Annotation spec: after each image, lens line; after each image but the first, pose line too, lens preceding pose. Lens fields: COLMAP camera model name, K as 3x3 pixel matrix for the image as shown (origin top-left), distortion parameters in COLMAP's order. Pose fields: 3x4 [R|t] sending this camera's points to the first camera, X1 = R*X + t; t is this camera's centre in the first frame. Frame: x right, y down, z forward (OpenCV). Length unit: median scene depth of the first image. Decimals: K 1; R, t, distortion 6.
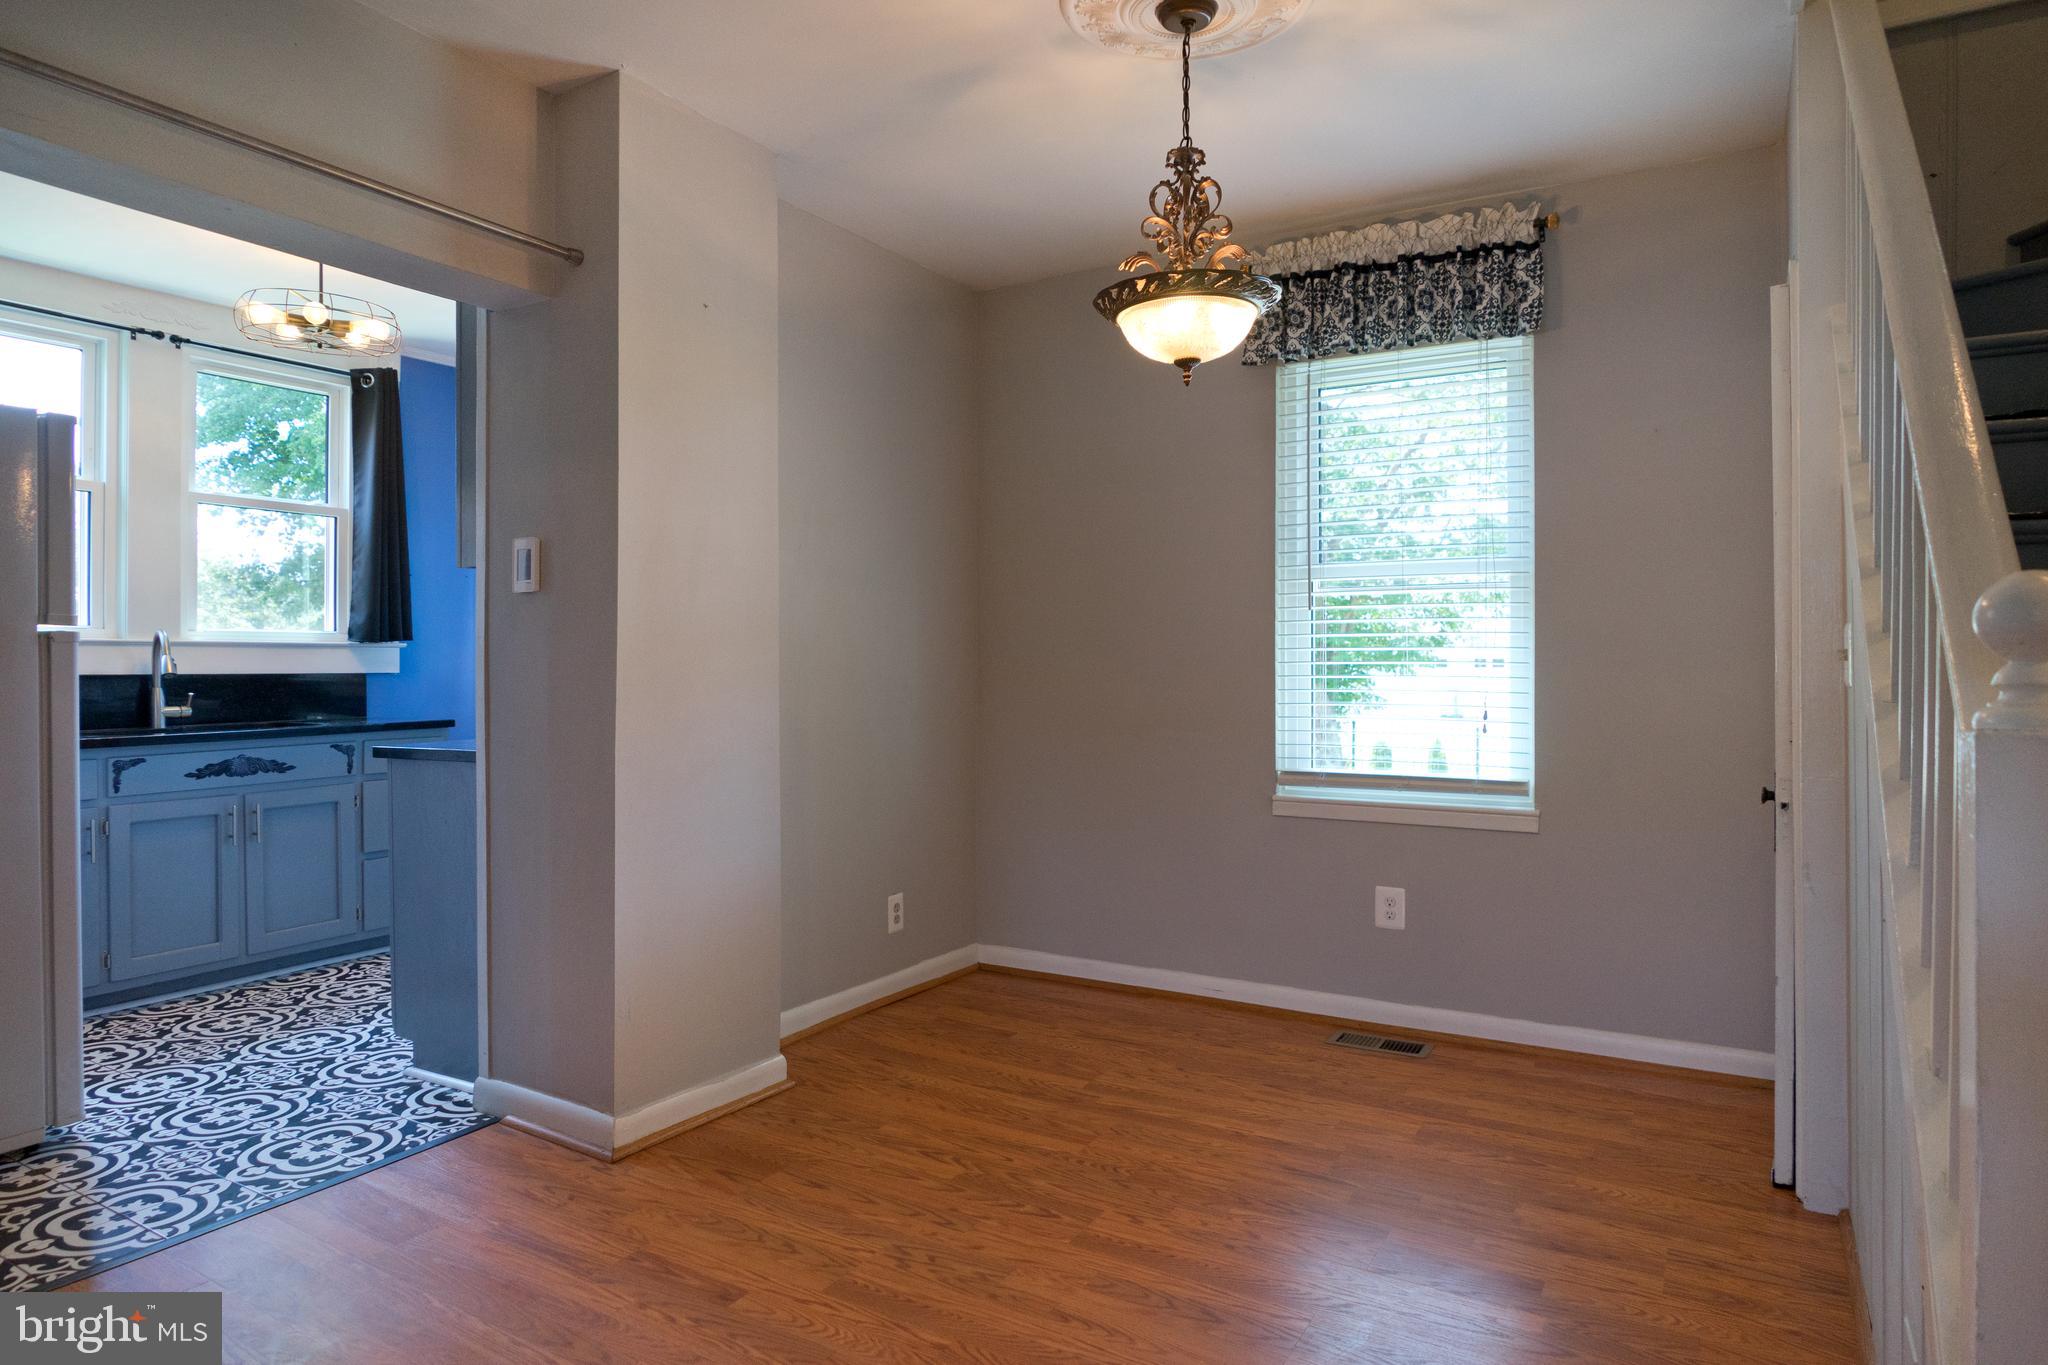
lens RADIAL K [[1204.4, 0, 1038.8], [0, 1204.4, 655.0], [0, 0, 1]] dist [-0.020862, 0.000886]
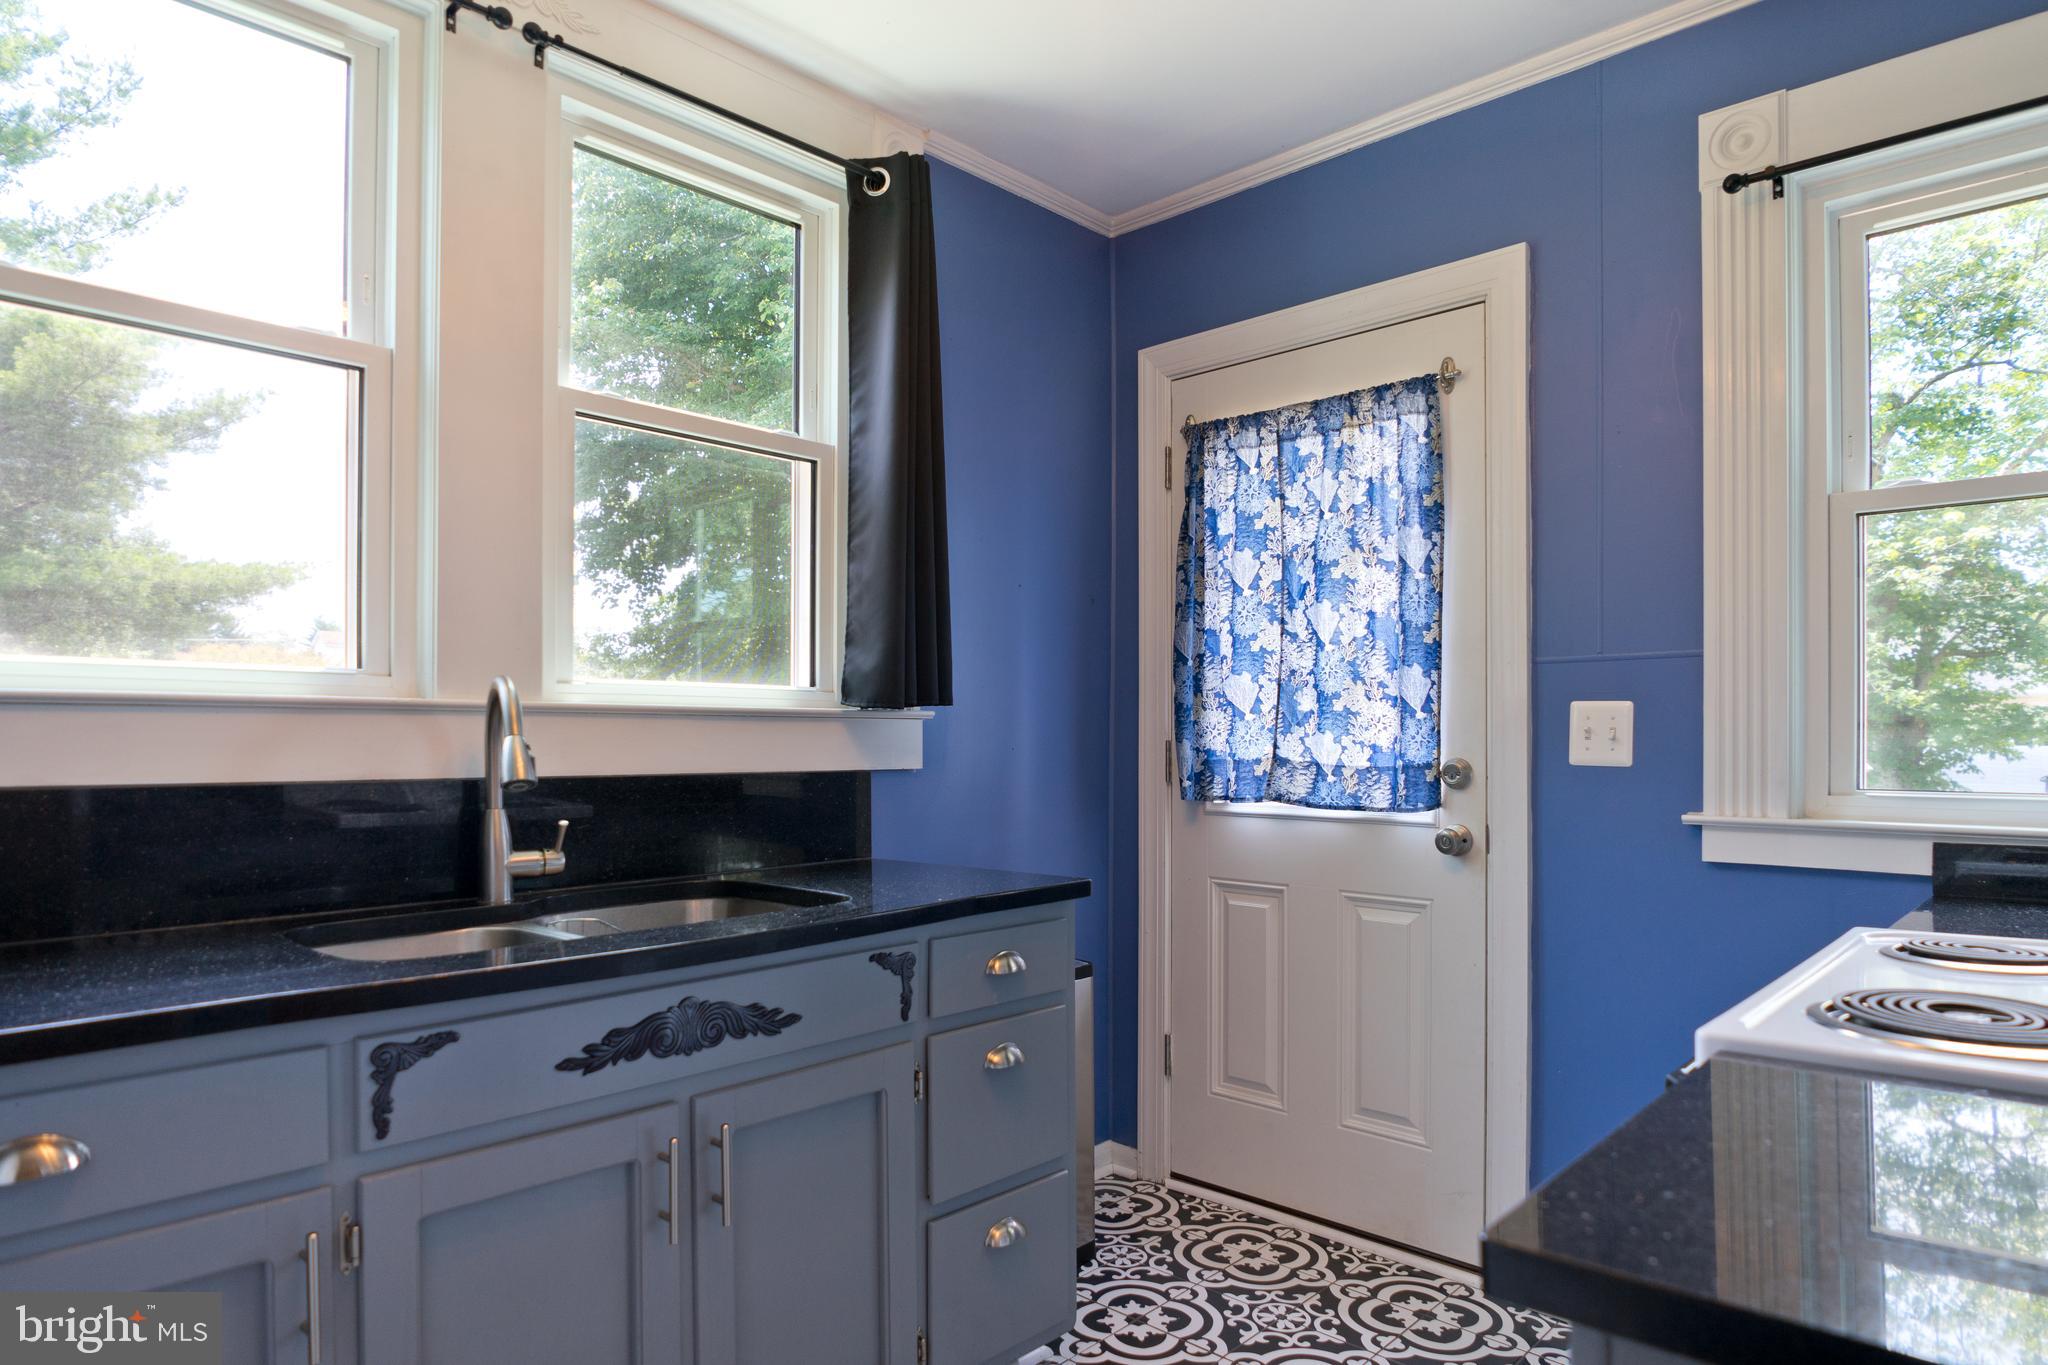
lens RADIAL K [[1196.2, 0, 1028.8], [0, 1196.2, 727.4], [0, 0, 1]] dist [-0.023407, 0.001275]
pose [[0.973342, -0.000736, -0.229356, -0.463542], [0.000267, 0.999998, -0.002073, -0.002005], [0.229357, 0.001956, 0.973340, 0.639056]]
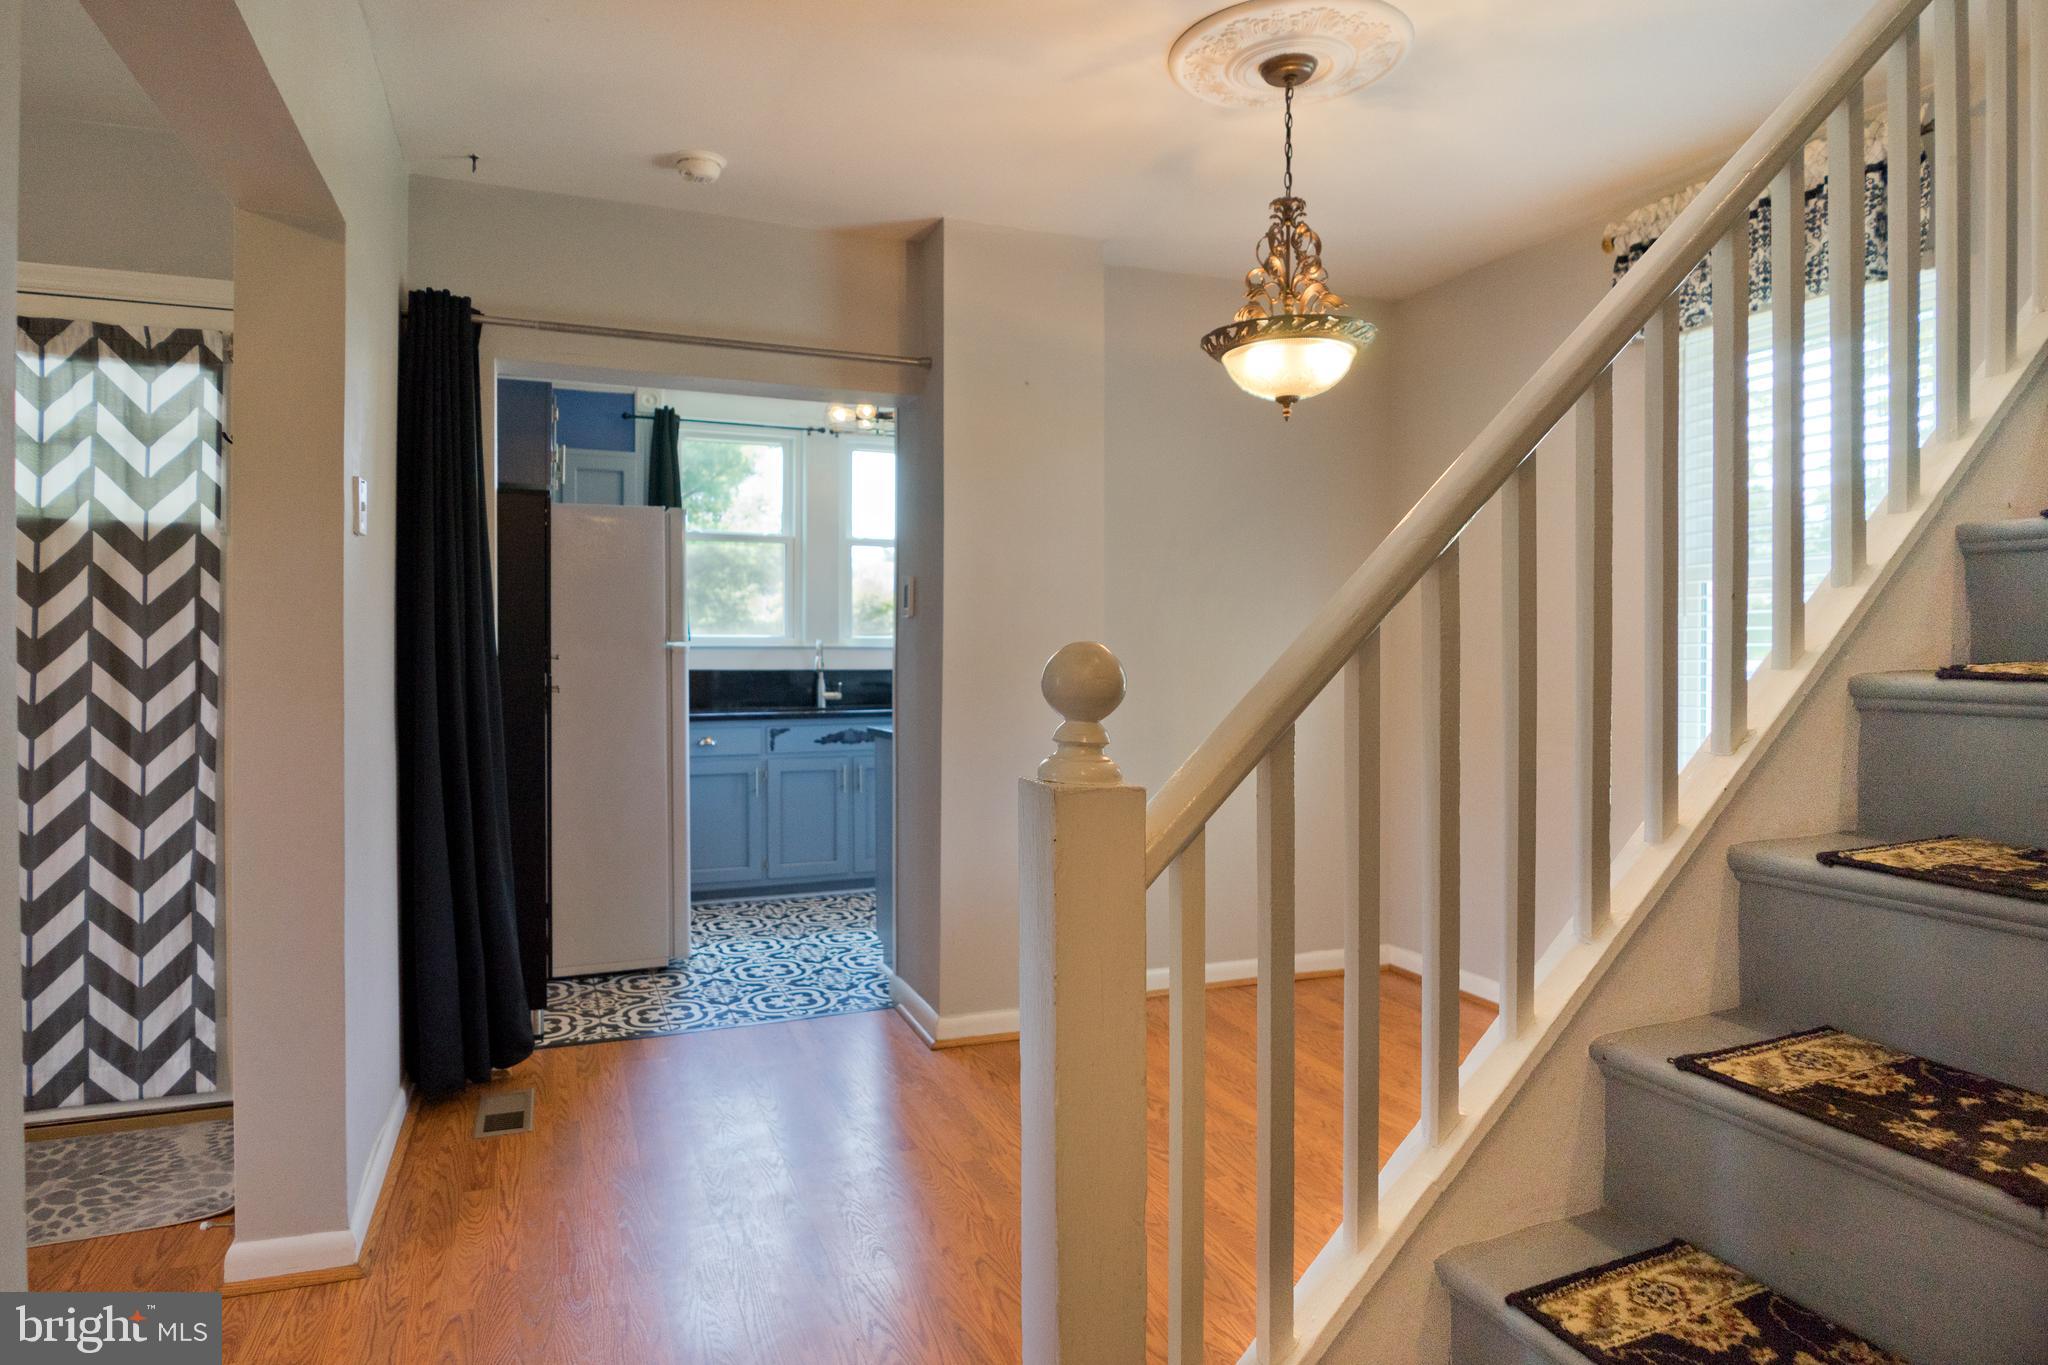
lens RADIAL K [[1213.8, 0, 1046.7], [0, 1213.8, 647.5], [0, 0, 1]] dist [-0.028157, 0.000086]
pose [[0.796886, 0.003345, -0.604121, 0.362169], [-0.002019, 0.999994, 0.002873, -0.015313], [0.604127, -0.001070, 0.796888, 0.008702]]
